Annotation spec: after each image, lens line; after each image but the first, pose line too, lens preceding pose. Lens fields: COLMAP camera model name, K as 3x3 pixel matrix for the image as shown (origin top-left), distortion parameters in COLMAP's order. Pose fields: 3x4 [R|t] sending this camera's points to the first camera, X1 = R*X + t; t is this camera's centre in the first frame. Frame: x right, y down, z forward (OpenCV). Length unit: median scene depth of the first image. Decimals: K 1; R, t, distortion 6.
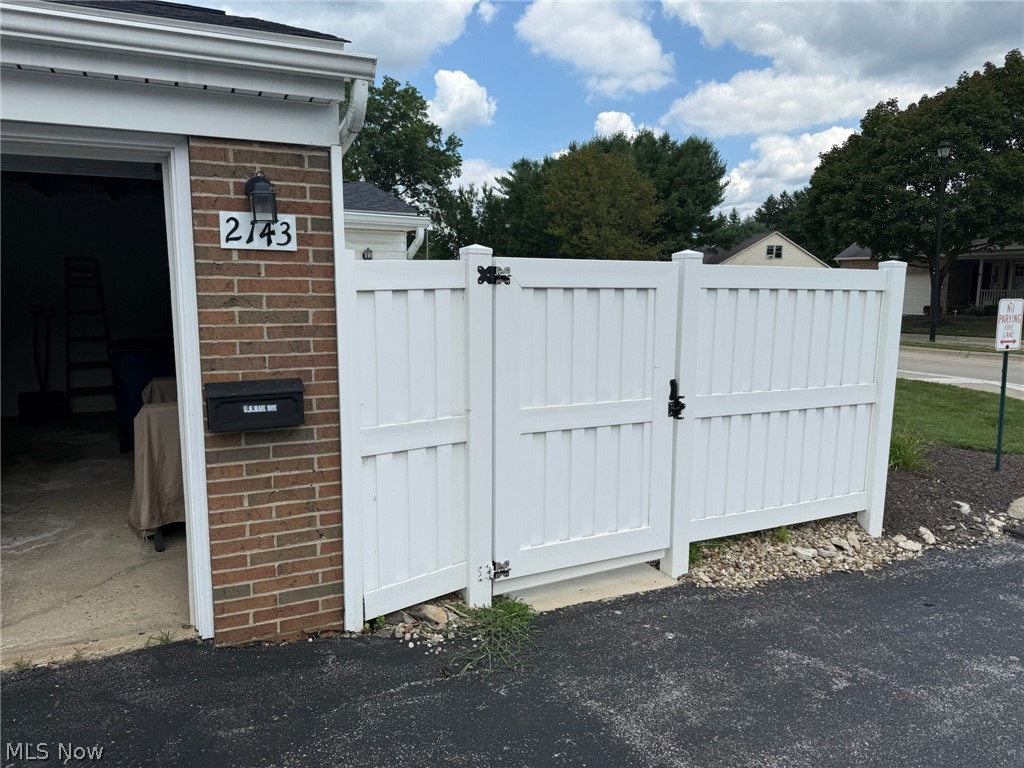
lens RADIAL K [[715.9, 0, 515.4], [0, 715.9, 384.0], [0, 0, 1]] dist [0.019477, -0.028033]
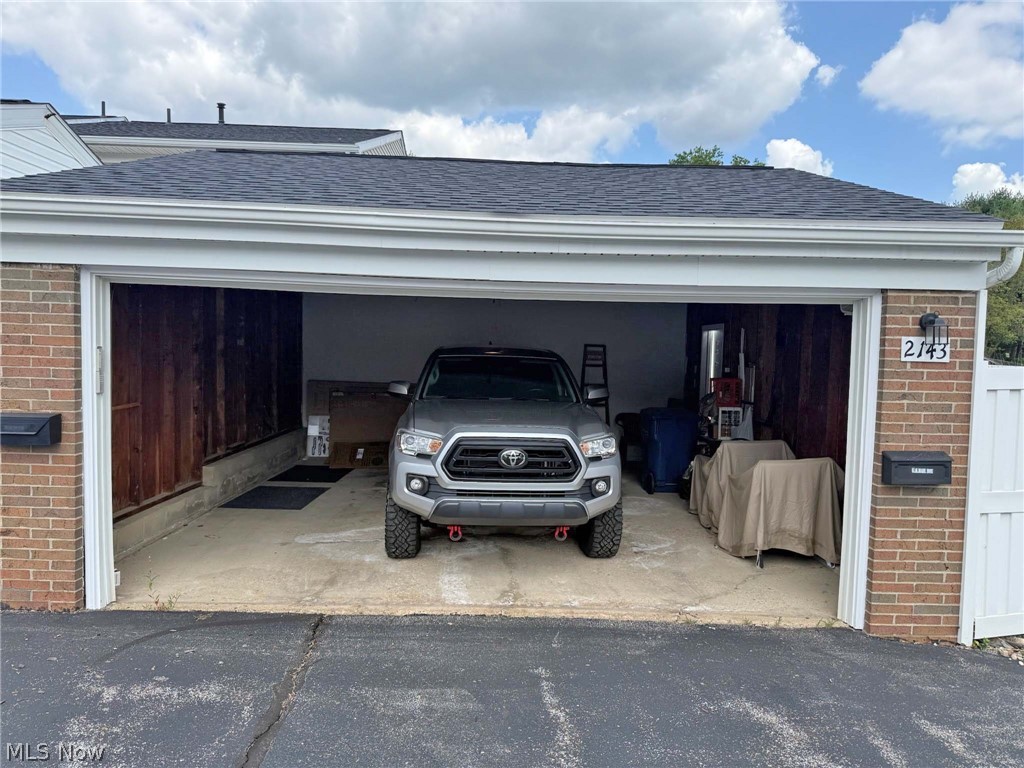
lens RADIAL K [[715.9, 0, 507.1], [0, 715.9, 388.4], [0, 0, 1]] dist [0.019477, -0.028033]
pose [[0.905762, 0.034841, -0.422352, -0.478591], [-0.072119, 0.994750, -0.072605, 0.032317], [0.417605, 0.096223, 0.903520, -0.633878]]
